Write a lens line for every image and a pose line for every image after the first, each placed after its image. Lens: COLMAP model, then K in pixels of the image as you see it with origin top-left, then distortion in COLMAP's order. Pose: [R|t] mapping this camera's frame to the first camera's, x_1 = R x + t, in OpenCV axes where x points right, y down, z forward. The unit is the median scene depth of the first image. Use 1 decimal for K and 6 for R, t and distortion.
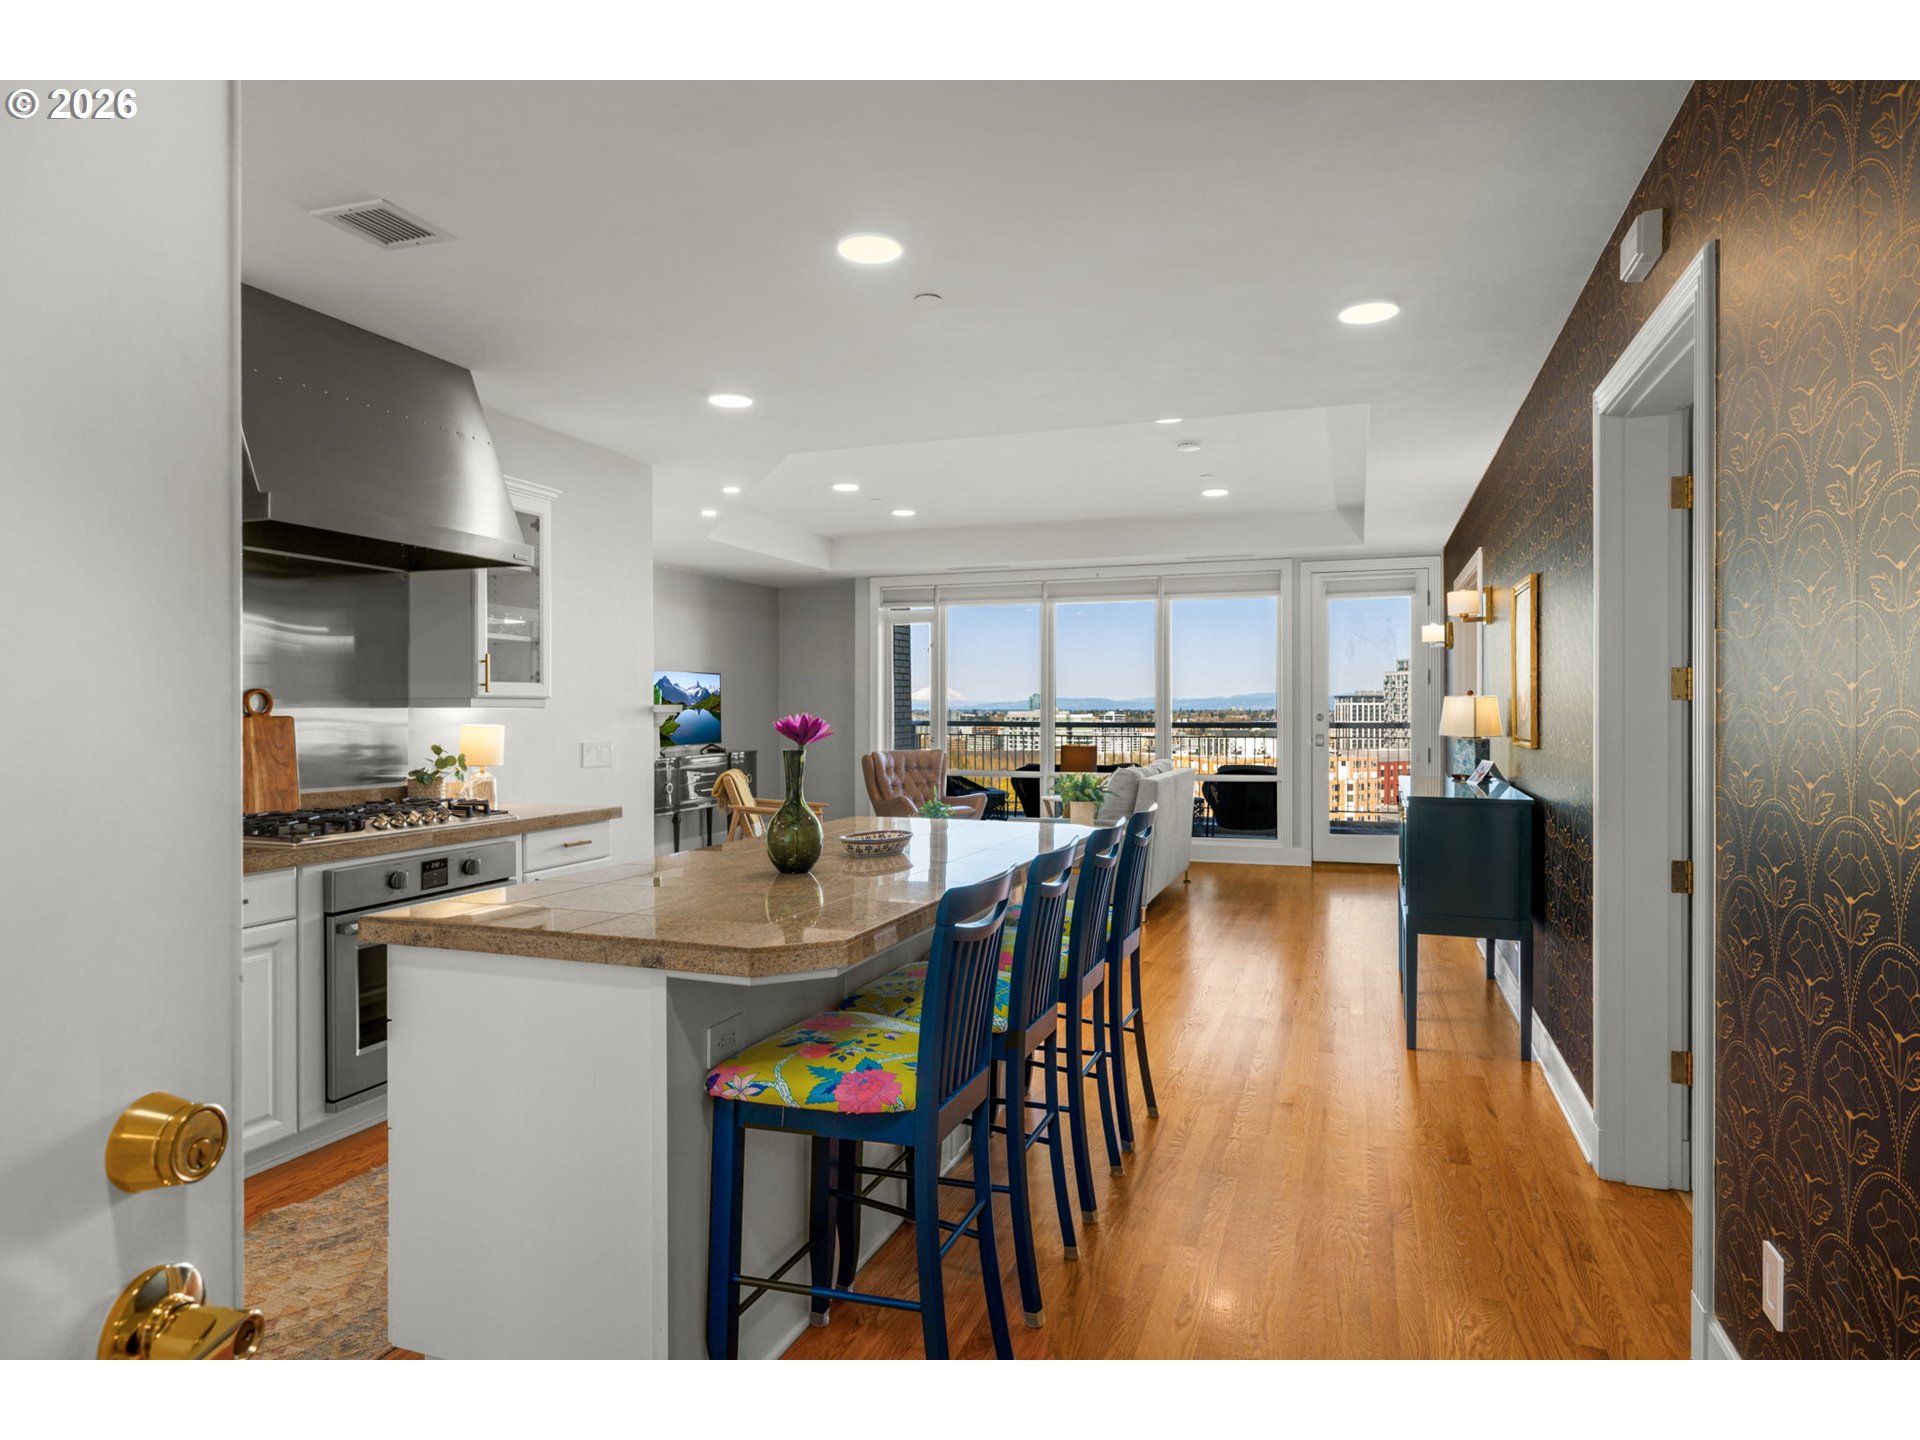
lens RADIAL K [[1101.1, 0, 935.6], [0, 1101.1, 714.7], [0, 0, 1]] dist [0.003080, -0.000561]
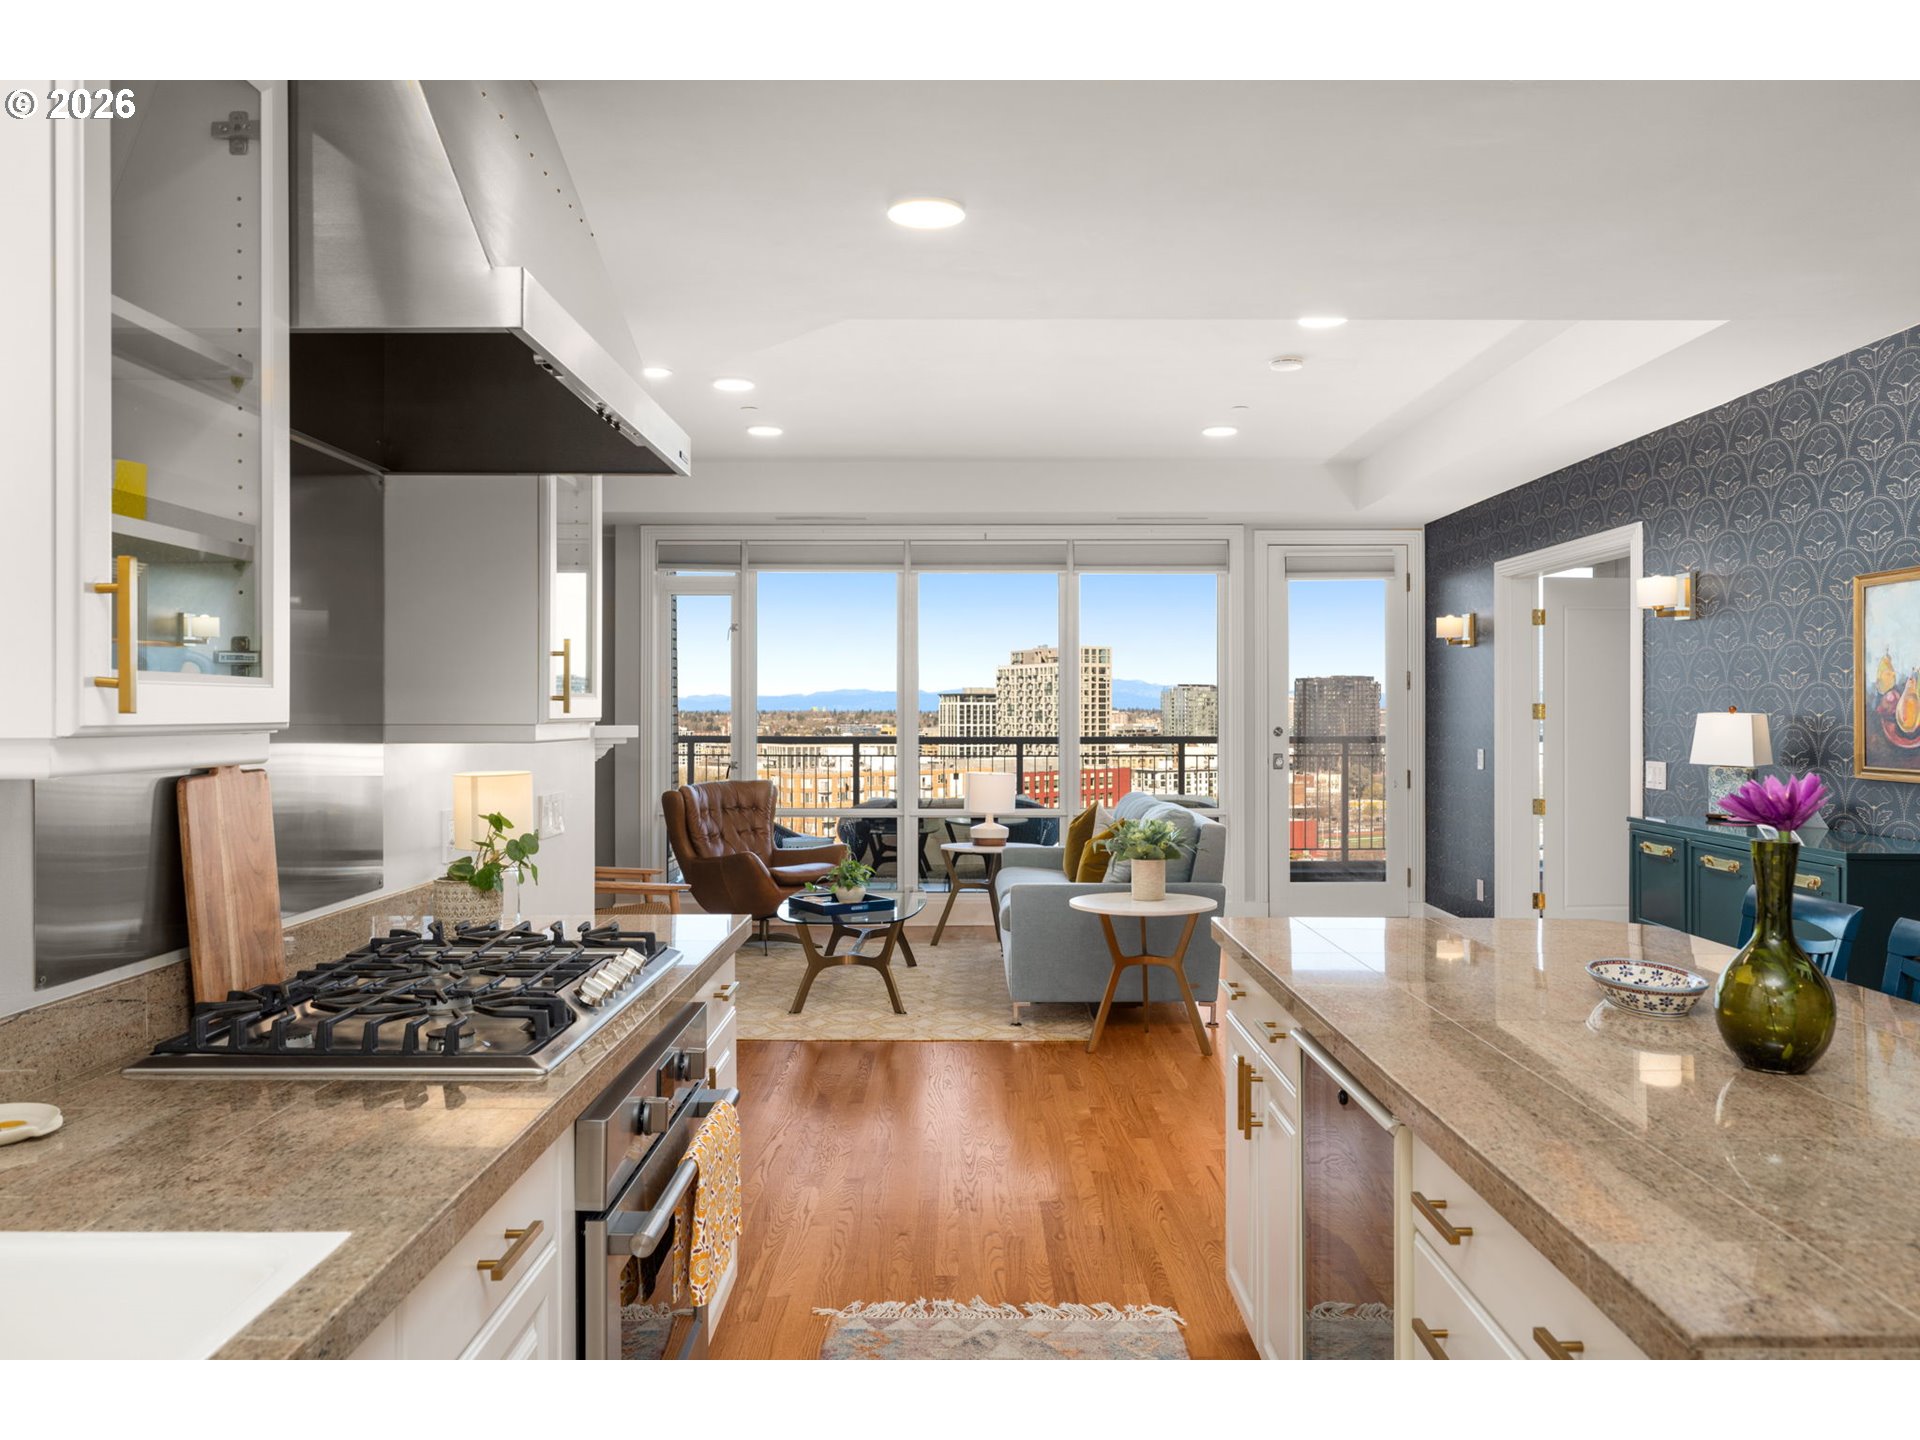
lens RADIAL K [[1427.7, 0, 949.3], [0, 1427.7, 728.5], [0, 0, 1]] dist [-0.004901, 0.001921]
pose [[0.934043, -0.005340, 0.357120, -0.445742], [0.002460, 0.999961, 0.008520, -0.016846], [-0.357151, -0.007079, 0.934020, 0.280405]]
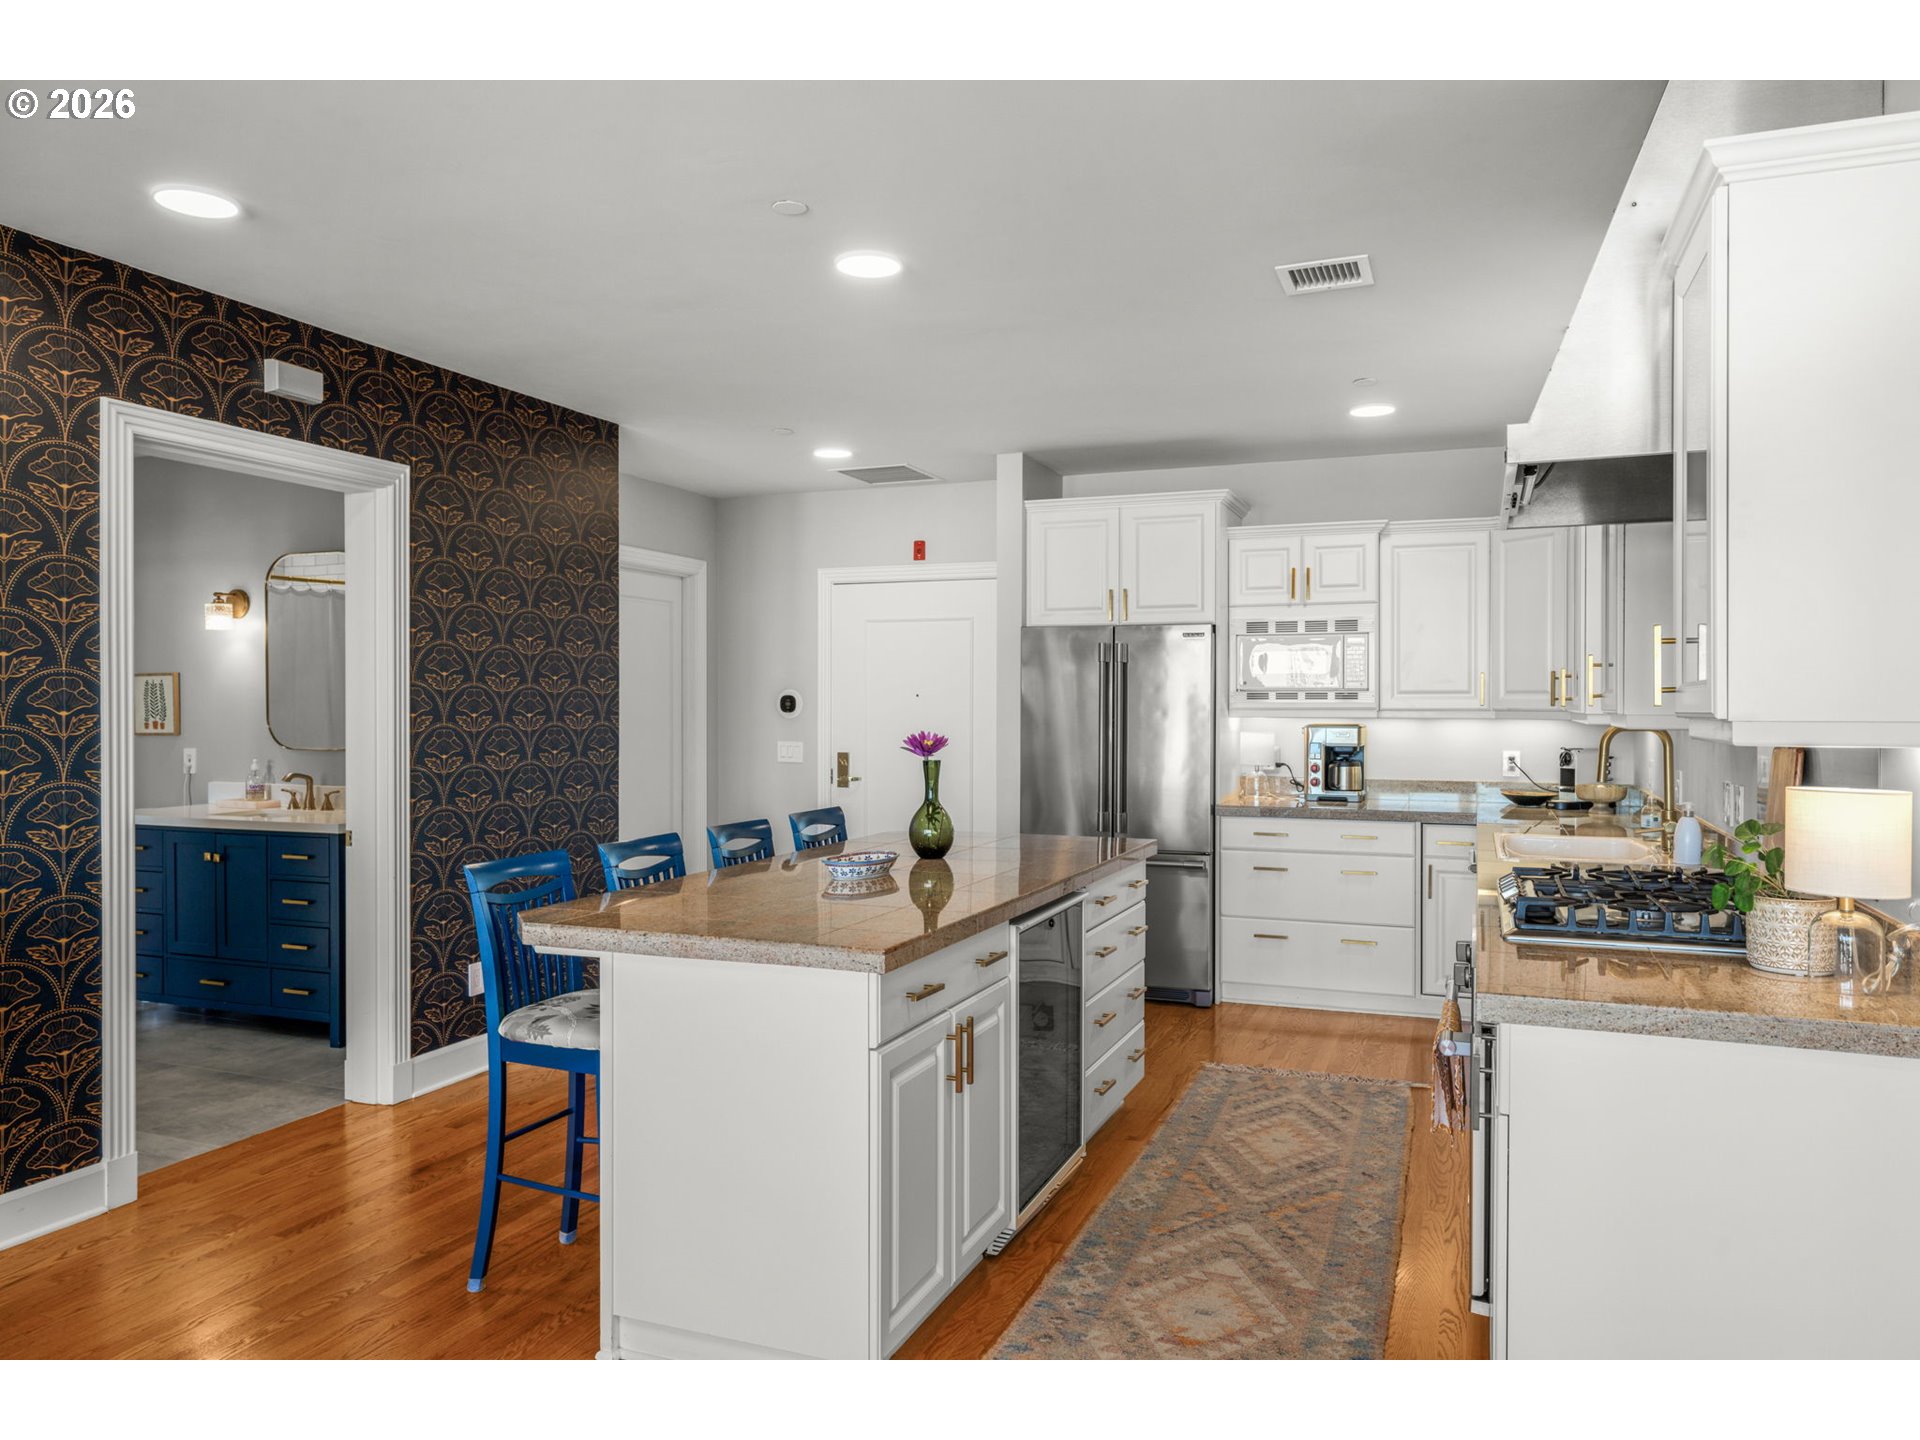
lens RADIAL K [[1278.8, 0, 961.6], [0, 1278.8, 707.9], [0, 0, 1]] dist [-0.008039, 0.002252]
pose [[-0.999951, -0.003223, 0.009325, -0.103680], [-0.003171, 0.999979, 0.005614, -0.019806], [-0.009343, 0.005584, -0.999941, 1.453000]]
